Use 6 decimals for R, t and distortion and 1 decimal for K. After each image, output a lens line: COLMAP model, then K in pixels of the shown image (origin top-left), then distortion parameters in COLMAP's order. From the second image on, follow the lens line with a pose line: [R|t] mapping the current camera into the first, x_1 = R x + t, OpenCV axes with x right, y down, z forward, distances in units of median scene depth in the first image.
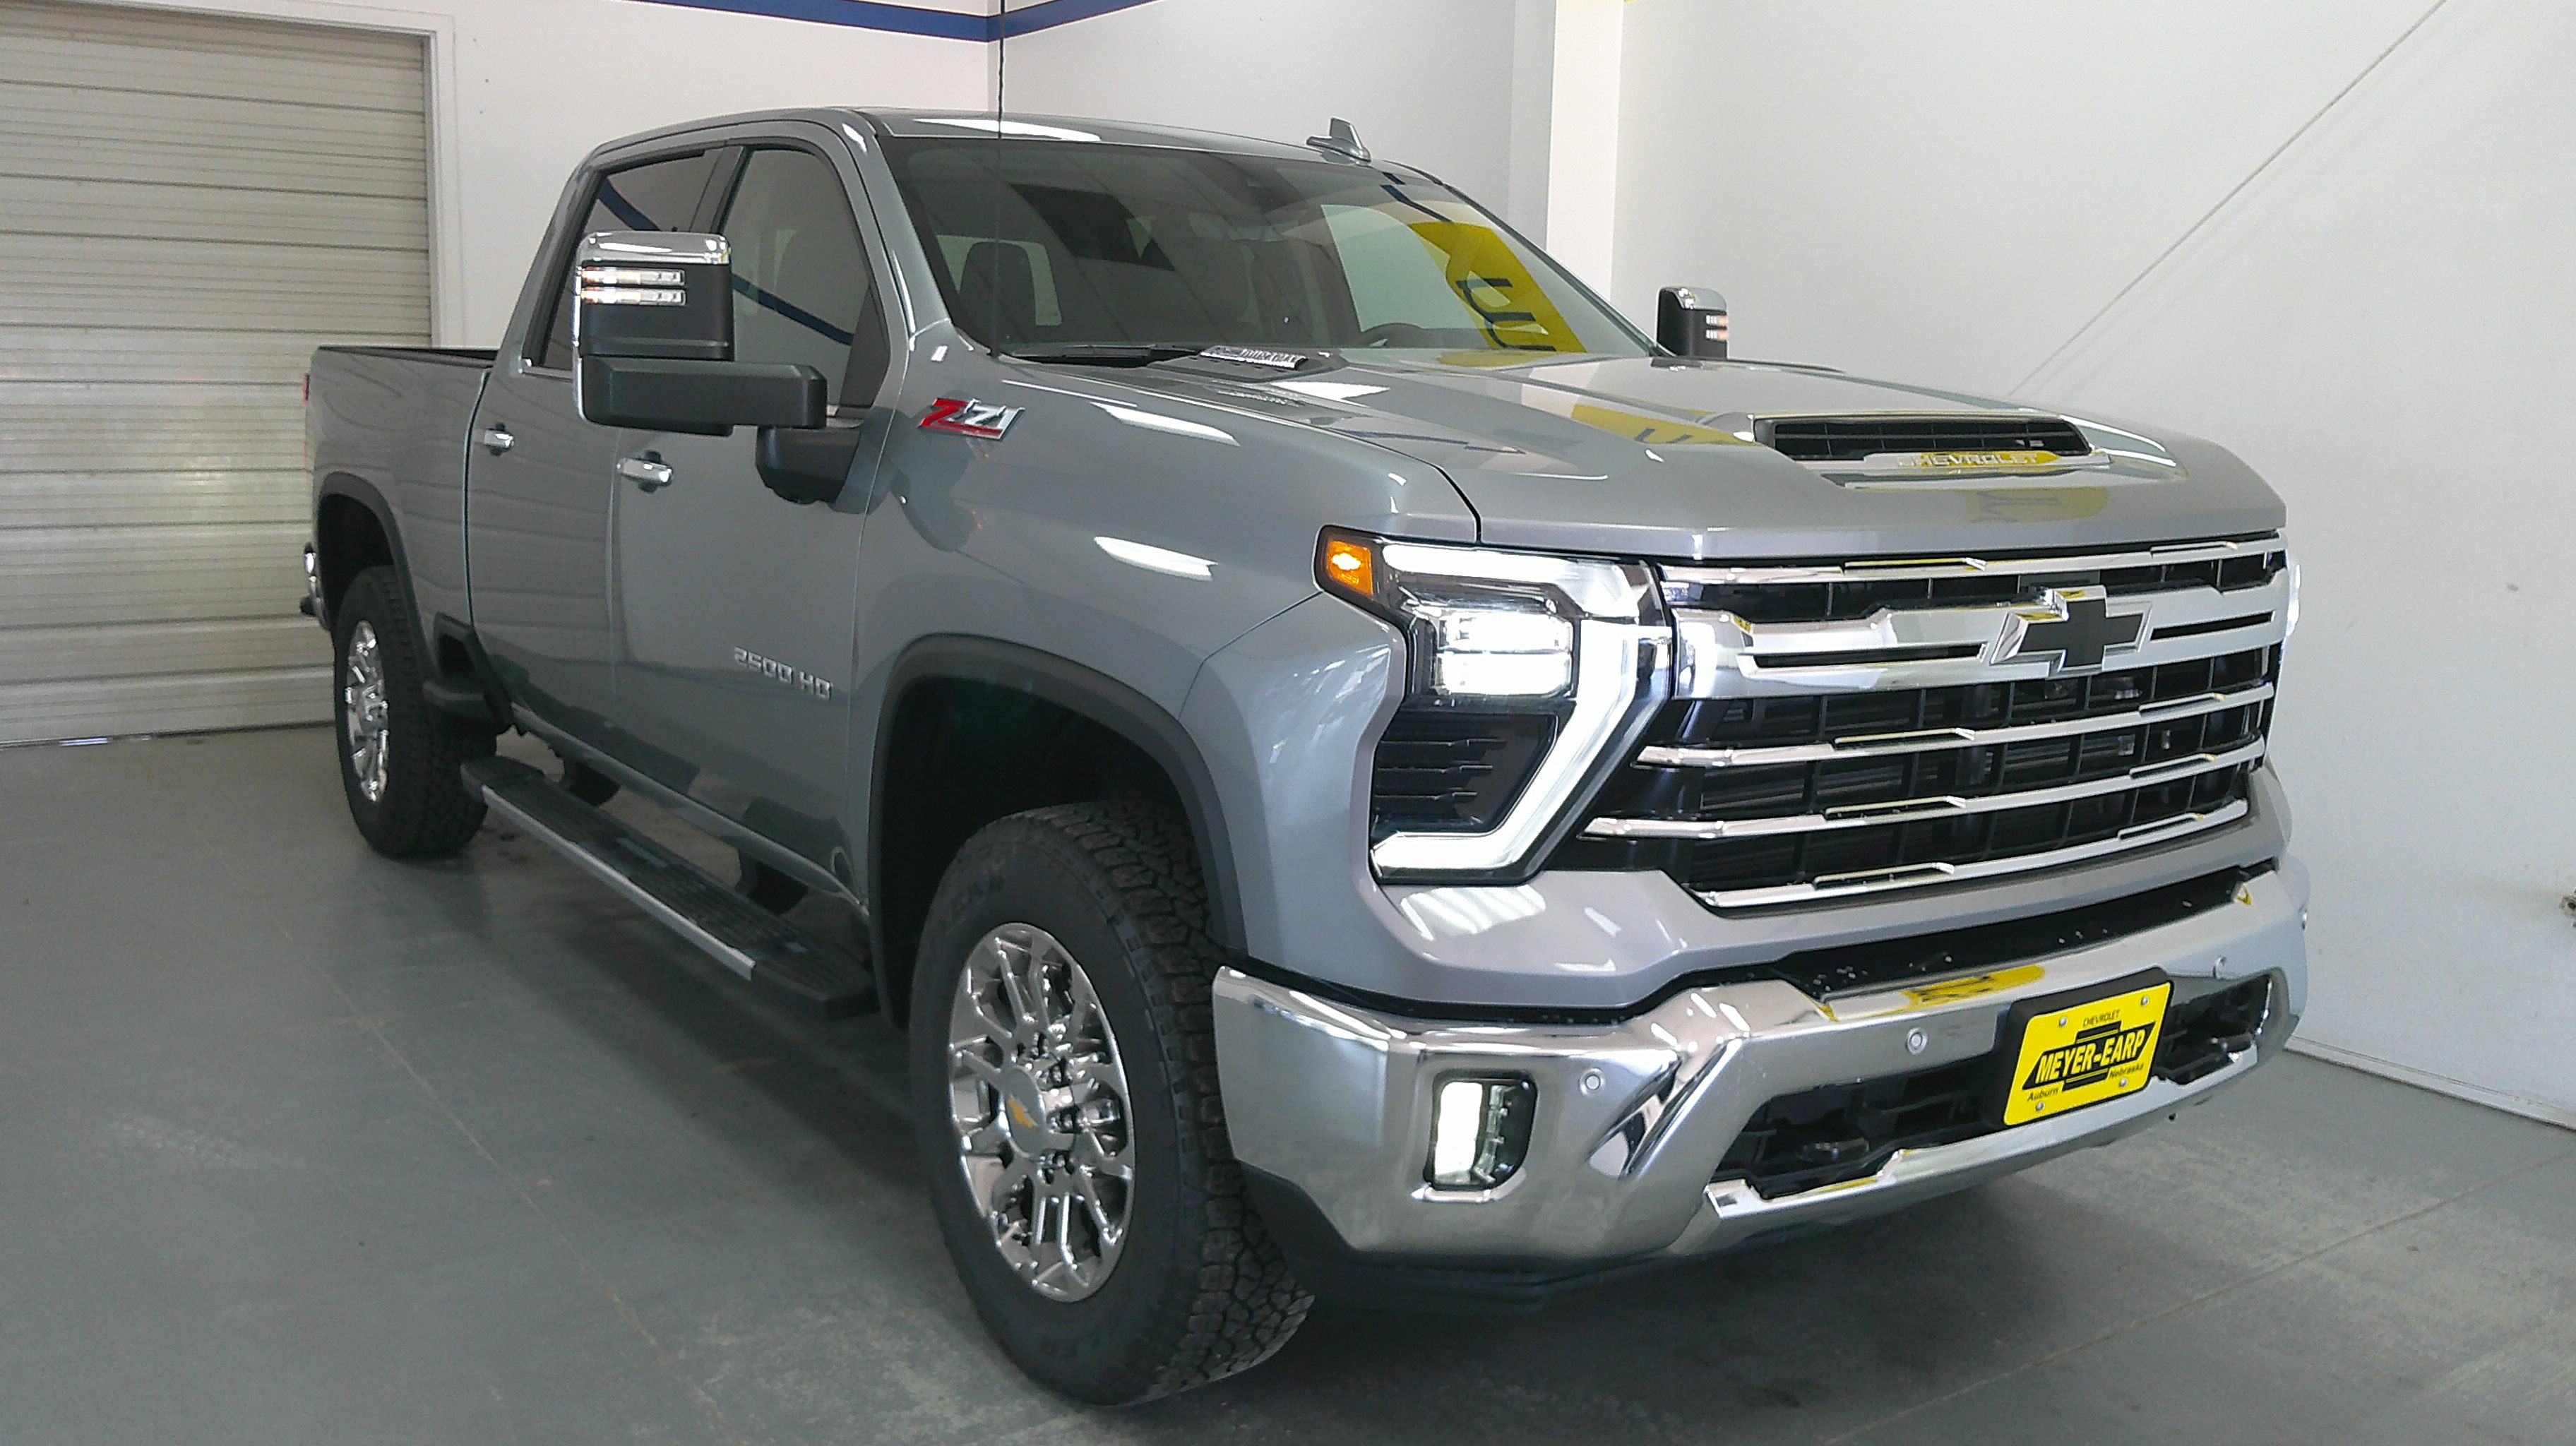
lens RADIAL K [[2187.1, 0, 1265.5], [0, 2187.1, 623.0], [0, 0, 1]] dist [0.146830, -0.251632]
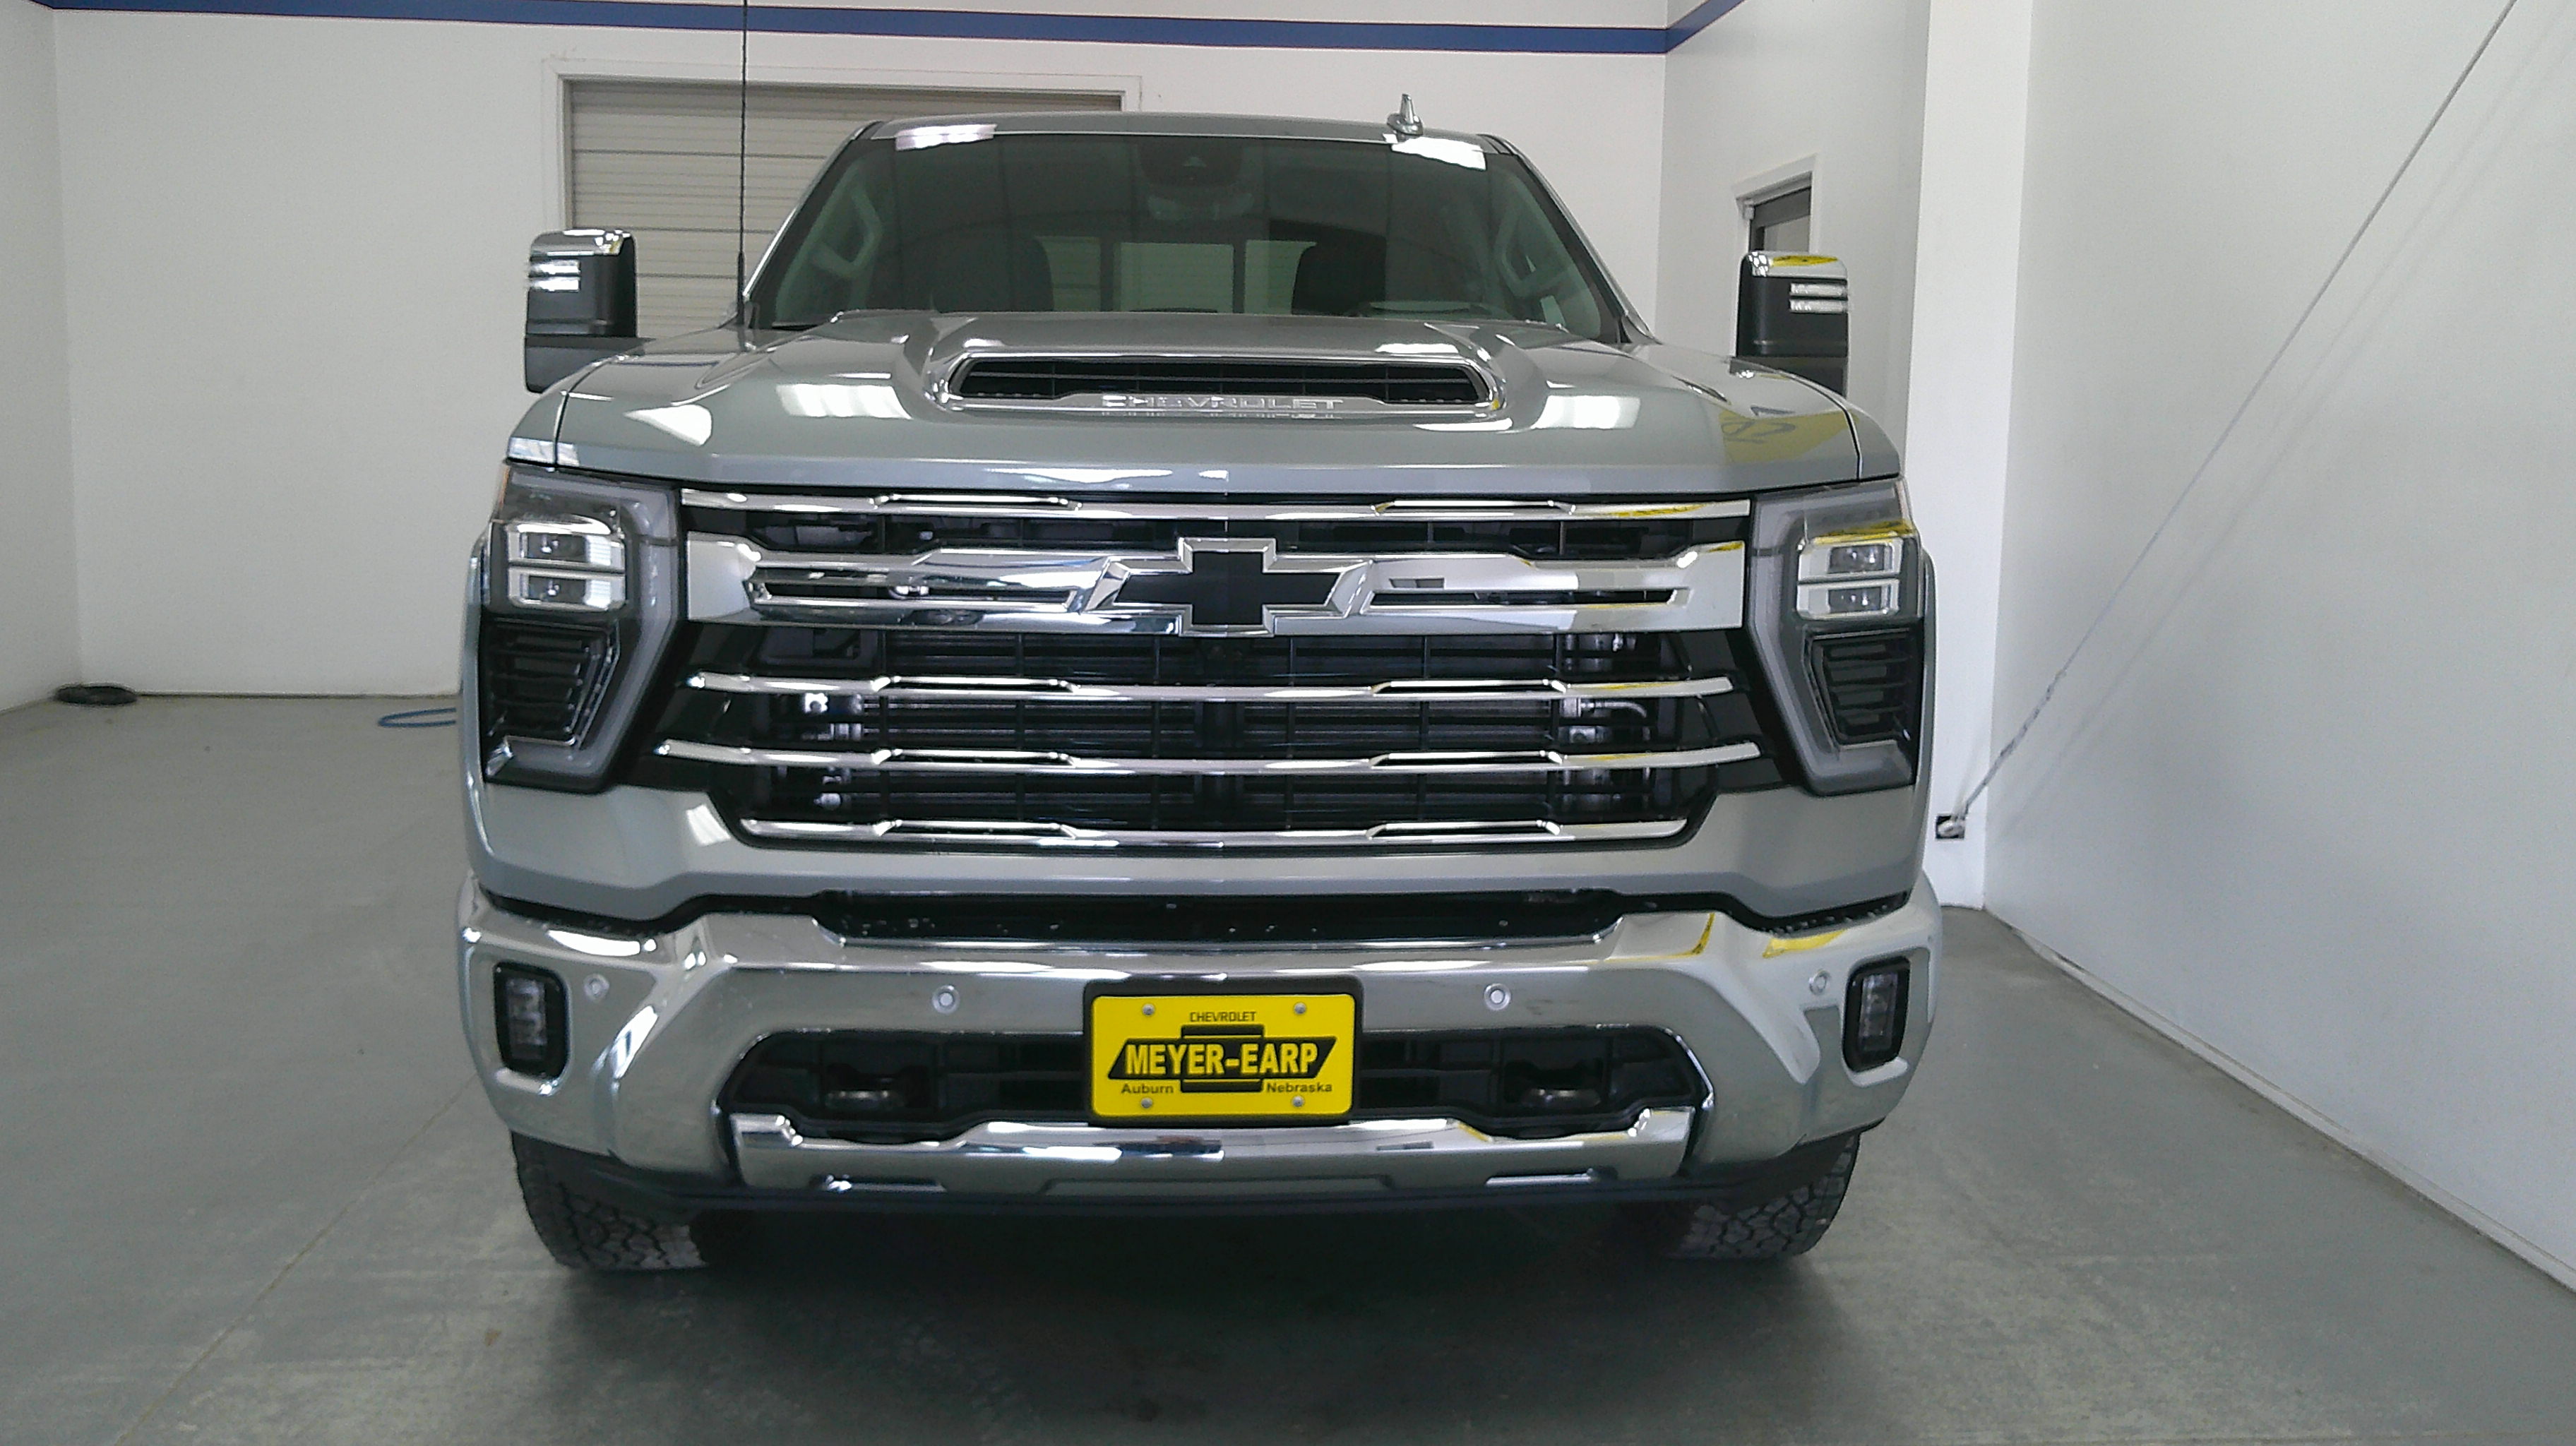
lens RADIAL K [[2187.1, 0, 1265.5], [0, 2187.1, 623.0], [0, 0, 1]] dist [0.146830, -0.251632]
pose [[0.849776, 0.046492, -0.525090, 0.844197], [-0.058466, 0.998270, -0.006231, 0.023095], [0.523892, 0.035995, 0.851024, 0.247066]]
